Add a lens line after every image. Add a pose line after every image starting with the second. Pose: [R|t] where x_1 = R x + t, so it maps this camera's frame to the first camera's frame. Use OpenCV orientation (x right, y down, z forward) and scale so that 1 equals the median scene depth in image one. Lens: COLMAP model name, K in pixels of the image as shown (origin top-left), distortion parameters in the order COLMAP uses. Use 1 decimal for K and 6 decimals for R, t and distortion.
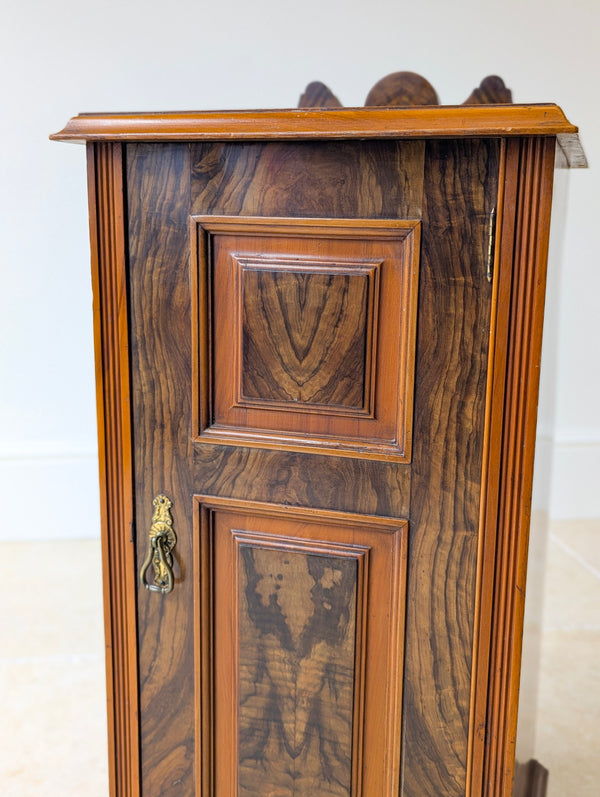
lens RADIAL K [[838.6, 0, 319.1], [0, 838.6, 392.5], [0, 0, 1]] dist [0.041322, 0.000000]
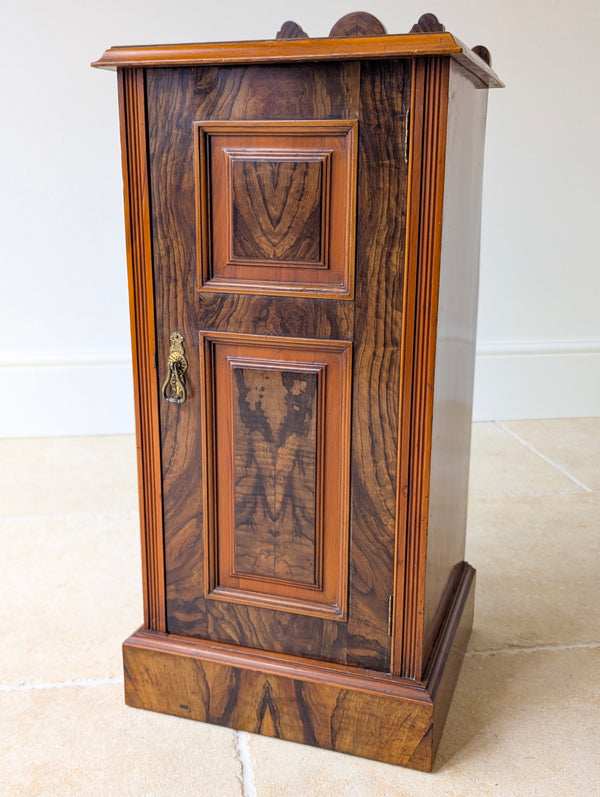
lens RADIAL K [[825.4, 0, 295.6], [0, 825.4, 395.4], [0, 0, 1]] dist [0.033363, 0.000000]
pose [[0.999759, -0.007806, -0.020523, 0.037133], [0.009153, 0.997752, 0.066392, 0.144822], [0.019959, -0.066564, 0.997582, -0.371136]]
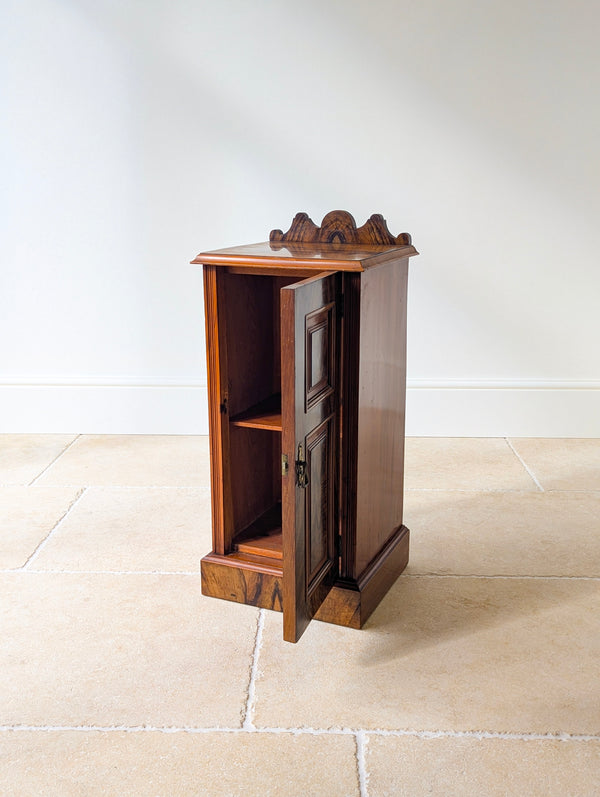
lens RADIAL K [[825.4, 0, 295.0], [0, 825.4, 401.8], [0, 0, 1]] dist [0.033363, 0.000000]
pose [[0.993396, 0.010551, -0.114252, 0.325916], [-0.002252, 0.997364, 0.072522, -0.045765], [0.114716, -0.071786, 0.990801, -1.631937]]
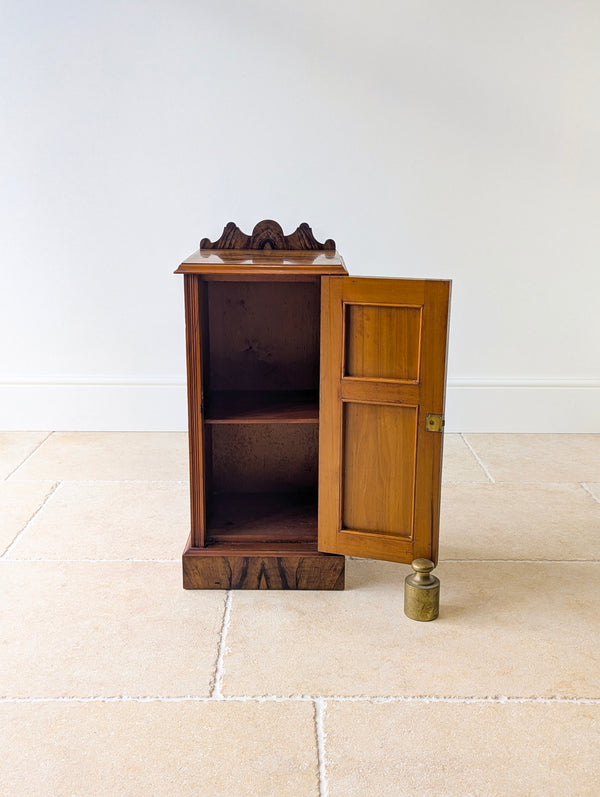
lens RADIAL K [[825.3, 0, 291.7], [0, 825.3, 393.9], [0, 0, 1]] dist [0.031017, 0.000000]
pose [[0.996832, 0.007698, -0.079163, 0.360565], [-0.002581, 0.997912, 0.064537, -0.054754], [0.079494, -0.064128, 0.994770, -1.845913]]
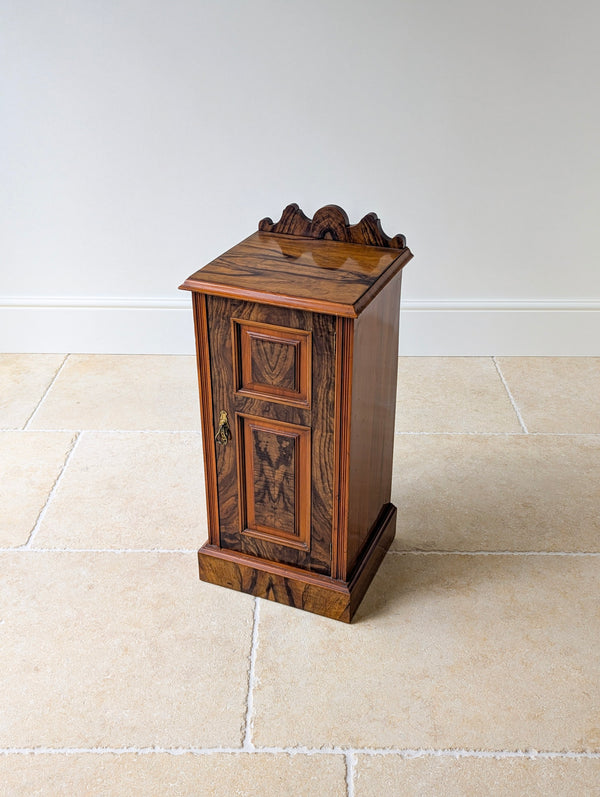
lens RADIAL K [[825.4, 0, 295.0], [0, 825.4, 391.2], [0, 0, 1]] dist [0.033363, 0.000000]
pose [[0.995316, 0.027656, -0.092638, 0.292539], [0.001087, 0.954952, 0.296760, -0.748675], [0.096672, -0.295470, 0.950448, -1.514895]]
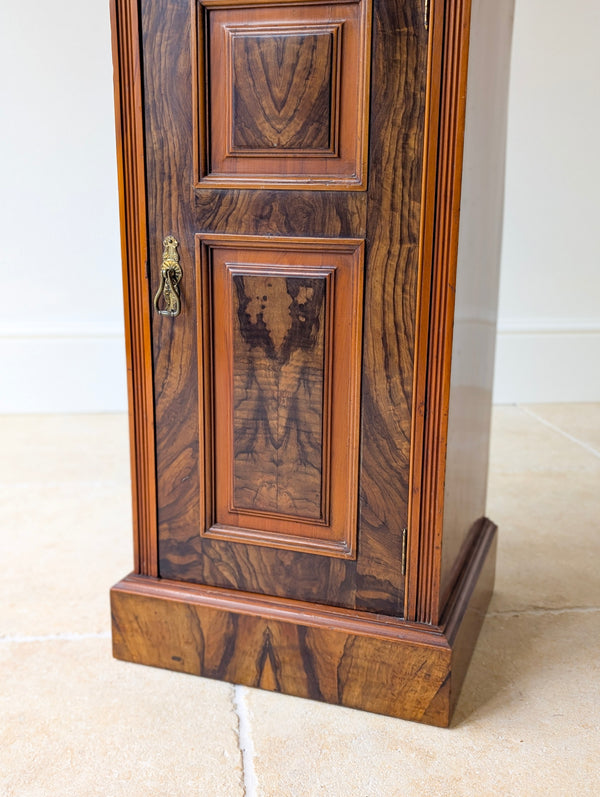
lens RADIAL K [[825.4, 0, 302.9], [0, 825.4, 398.8], [0, 0, 1]] dist [0.033363, 0.000000]
pose [[0.999525, 0.000943, -0.030788, 0.050049], [0.000551, 0.998824, 0.048472, 0.319889], [0.030797, -0.048466, 0.998350, -0.244338]]
